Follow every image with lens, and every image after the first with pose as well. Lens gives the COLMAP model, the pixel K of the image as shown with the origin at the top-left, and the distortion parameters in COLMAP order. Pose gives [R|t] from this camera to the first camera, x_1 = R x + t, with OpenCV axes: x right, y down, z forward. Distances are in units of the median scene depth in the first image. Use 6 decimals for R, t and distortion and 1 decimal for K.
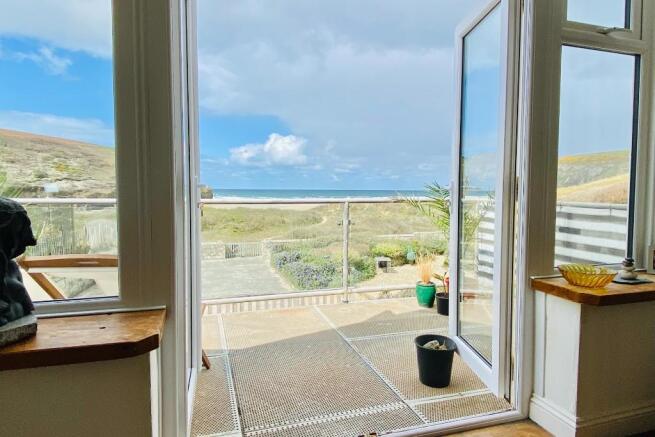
lens RADIAL K [[417.0, 0, 323.1], [0, 417.0, 213.2], [0, 0, 1]] dist [-0.002782, -0.006103]
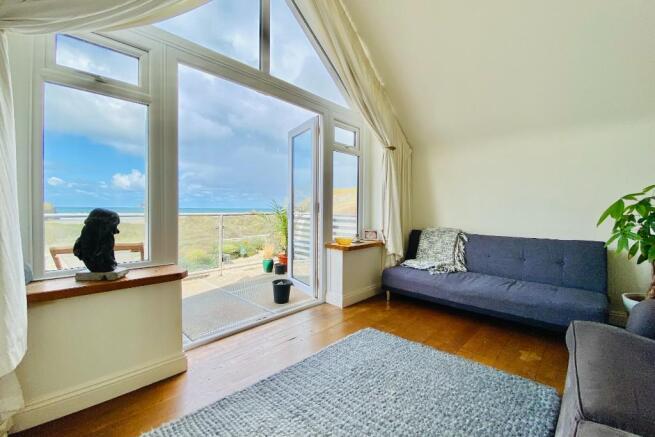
lens RADIAL K [[273.2, 0, 328.2], [0, 273.2, 216.7], [0, 0, 1]] dist [-0.009959, -0.005991]
pose [[0.864796, -0.010782, 0.502007, -0.259412], [0.024272, 0.999498, -0.020345, 0.026002], [-0.501536, 0.029779, 0.864624, -0.363701]]
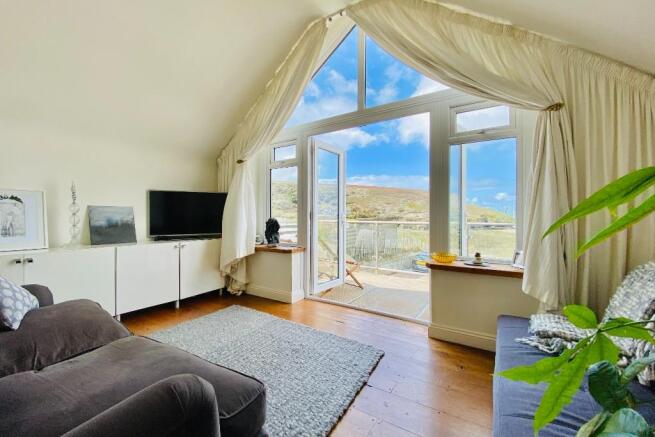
lens RADIAL K [[273.2, 0, 324.0], [0, 273.2, 214.8], [0, 0, 1]] dist [-0.009959, -0.005991]
pose [[0.638404, -0.011461, -0.769616, 1.076832], [-0.042069, 0.997875, -0.049756, 0.029714], [0.768551, 0.064142, 0.636565, -0.296251]]
